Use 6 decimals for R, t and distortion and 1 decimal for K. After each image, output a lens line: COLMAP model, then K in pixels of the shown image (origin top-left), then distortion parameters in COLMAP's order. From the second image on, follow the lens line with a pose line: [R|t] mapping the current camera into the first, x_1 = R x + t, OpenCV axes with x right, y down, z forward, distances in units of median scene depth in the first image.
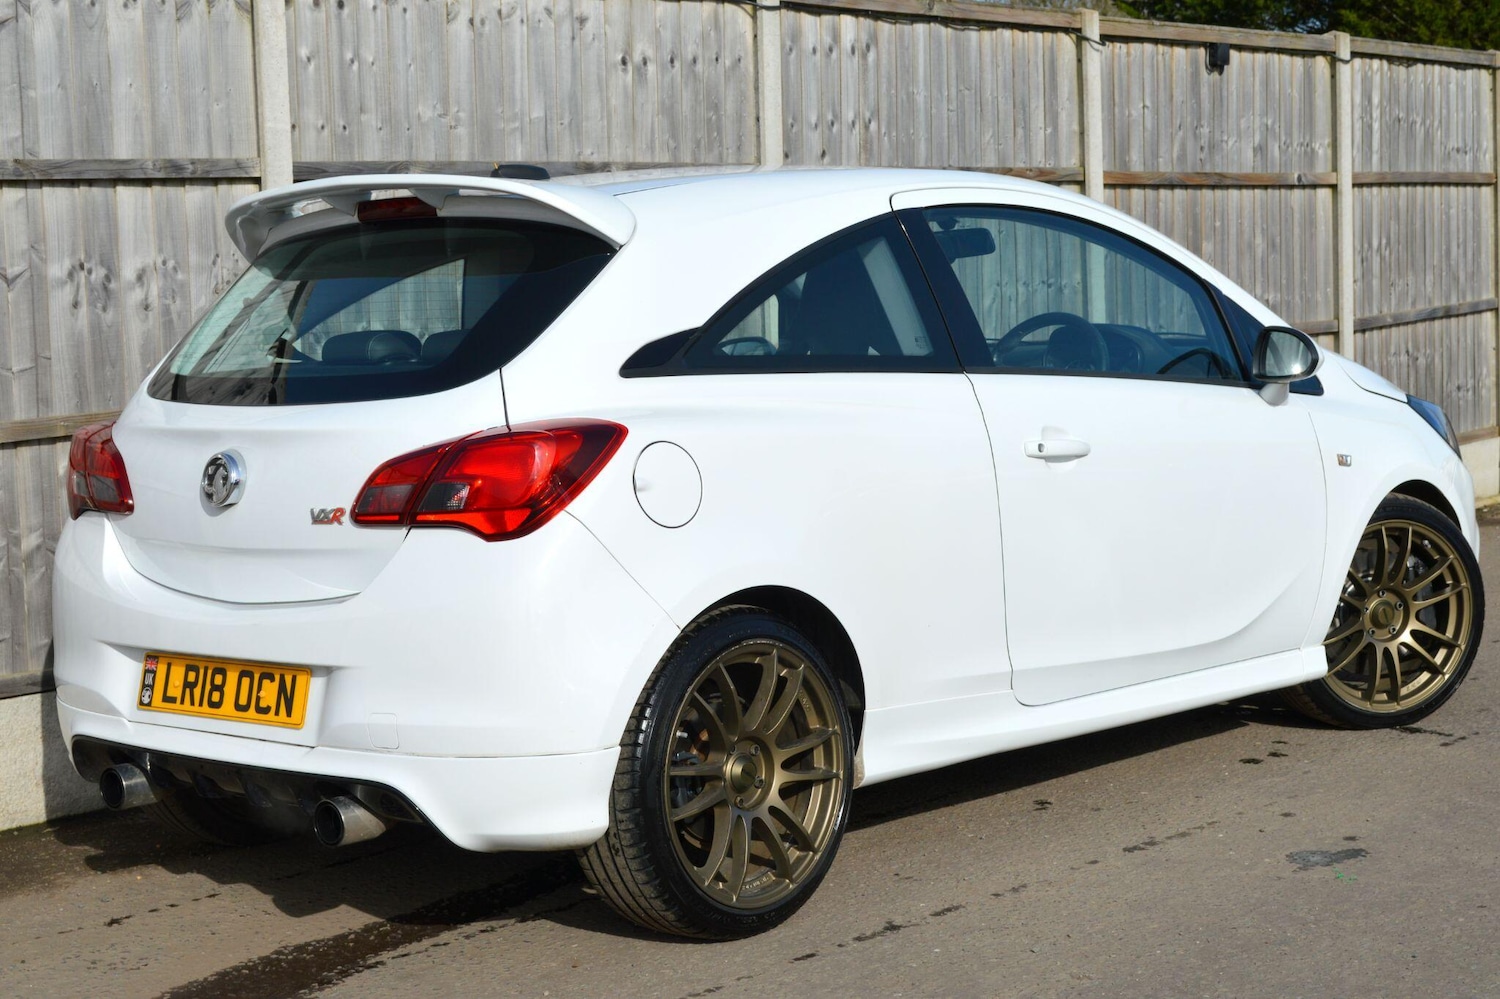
lens RADIAL K [[2409.2, 0, 750.0], [0, 2409.2, 499.5], [0, 0, 1]] dist [-0.012355, -0.028554]
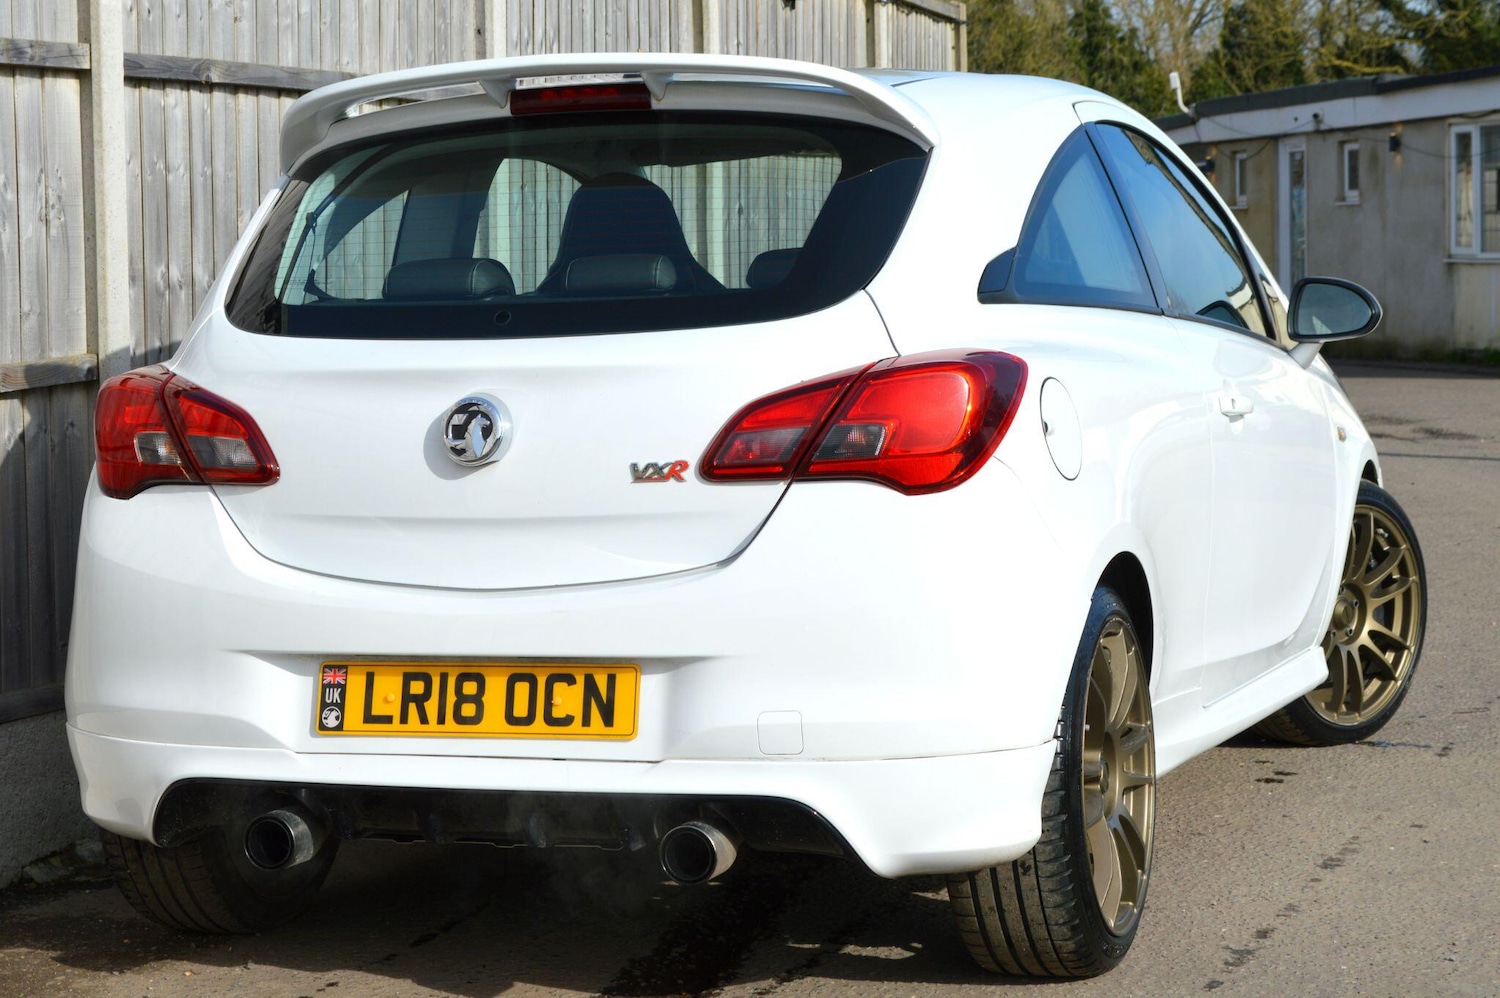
lens RADIAL K [[3091.8, 0, 750.0], [0, 3091.8, 499.0], [0, 0, 1]] dist [0.011144, -0.206248]
pose [[0.942906, -0.018131, 0.332566, -0.462911], [0.023792, 0.999633, -0.012958, 0.028399], [-0.332209, 0.020131, 0.942991, 0.022762]]
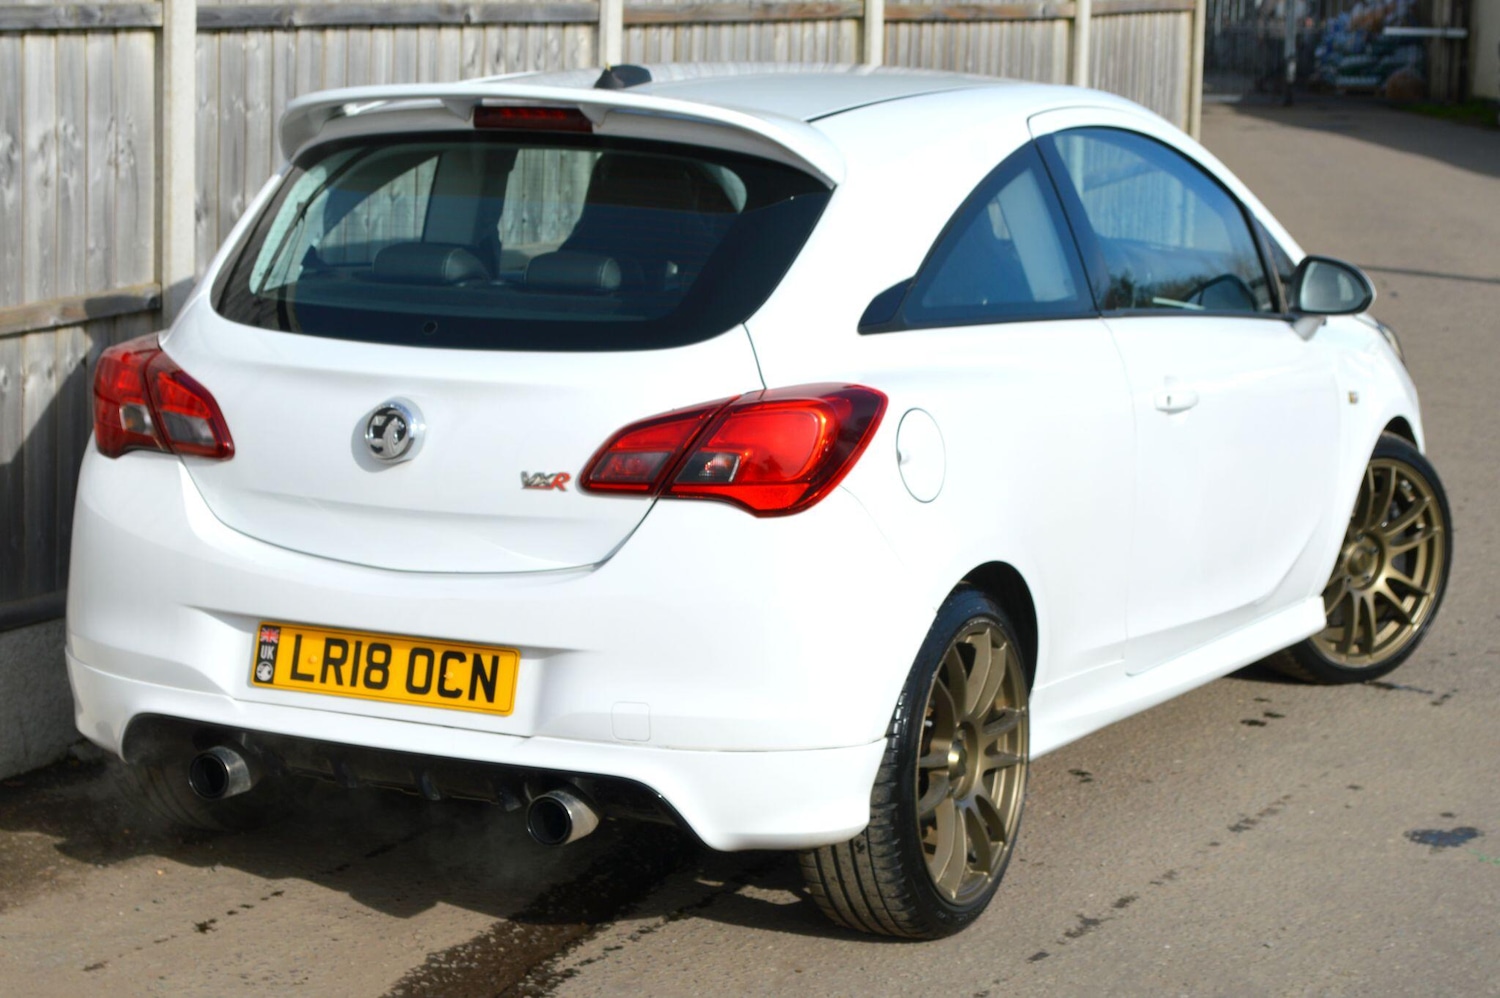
lens RADIAL K [[3091.8, 0, 750.0], [0, 3091.8, 499.0], [0, 0, 1]] dist [0.011144, -0.206248]
pose [[0.970548, 0.016331, 0.240355, -0.359220], [-0.030722, 0.997944, 0.056247, -0.050907], [-0.238943, -0.061974, 0.969054, -0.131029]]
